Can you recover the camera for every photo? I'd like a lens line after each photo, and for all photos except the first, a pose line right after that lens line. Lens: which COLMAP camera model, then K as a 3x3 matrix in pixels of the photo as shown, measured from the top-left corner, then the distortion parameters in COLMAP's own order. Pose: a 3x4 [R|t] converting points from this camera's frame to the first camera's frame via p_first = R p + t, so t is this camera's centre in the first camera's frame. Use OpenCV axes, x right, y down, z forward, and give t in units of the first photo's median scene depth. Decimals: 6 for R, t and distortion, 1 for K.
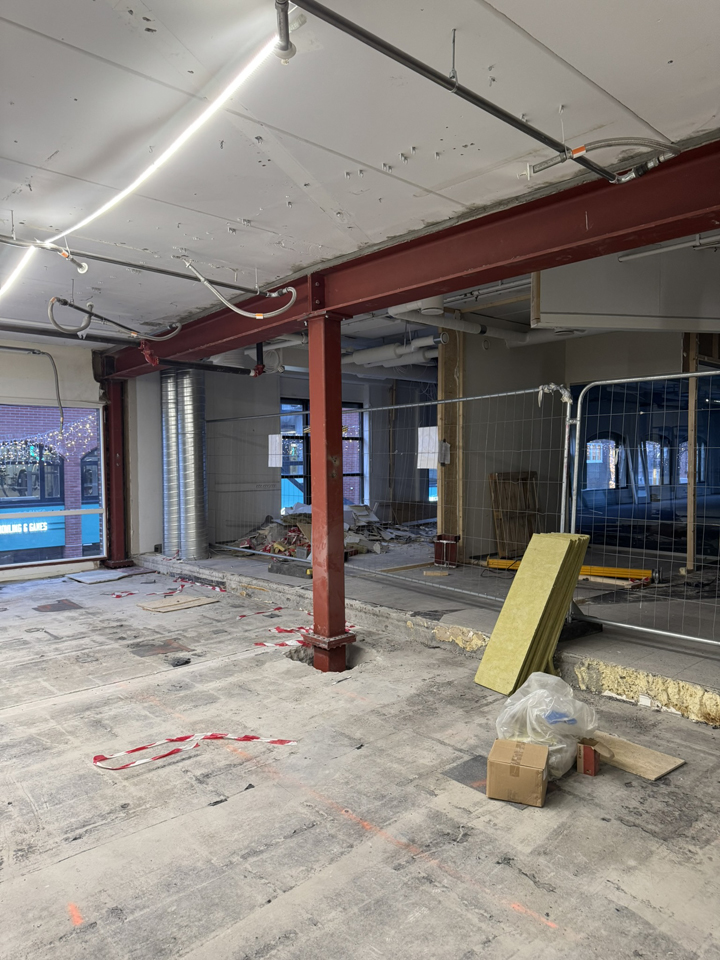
lens RADIAL K [[671.6, 0, 357.5], [0, 671.6, 480.9], [0, 0, 1]] dist [-0.009893, -0.003289]
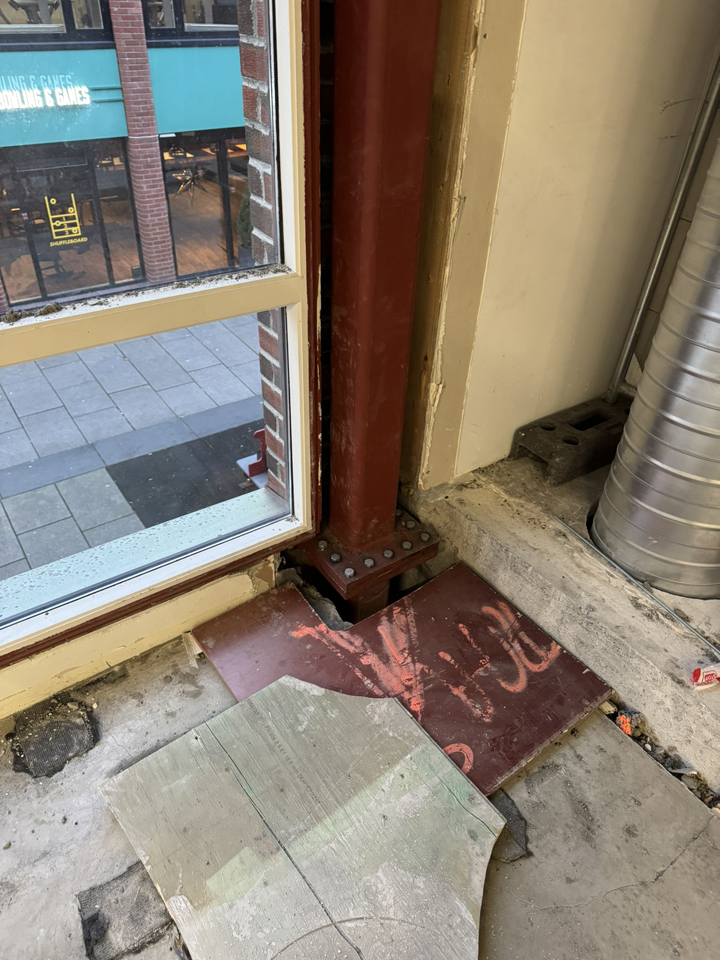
lens RADIAL K [[671.6, 0, 363.4], [0, 671.6, 478.5], [0, 0, 1]] dist [-0.009893, -0.003289]
pose [[0.989754, 0.119725, -0.077806, -0.176523], [-0.052706, 0.812769, 0.580197, -0.002429], [0.132703, -0.570151, 0.810751, 0.438519]]
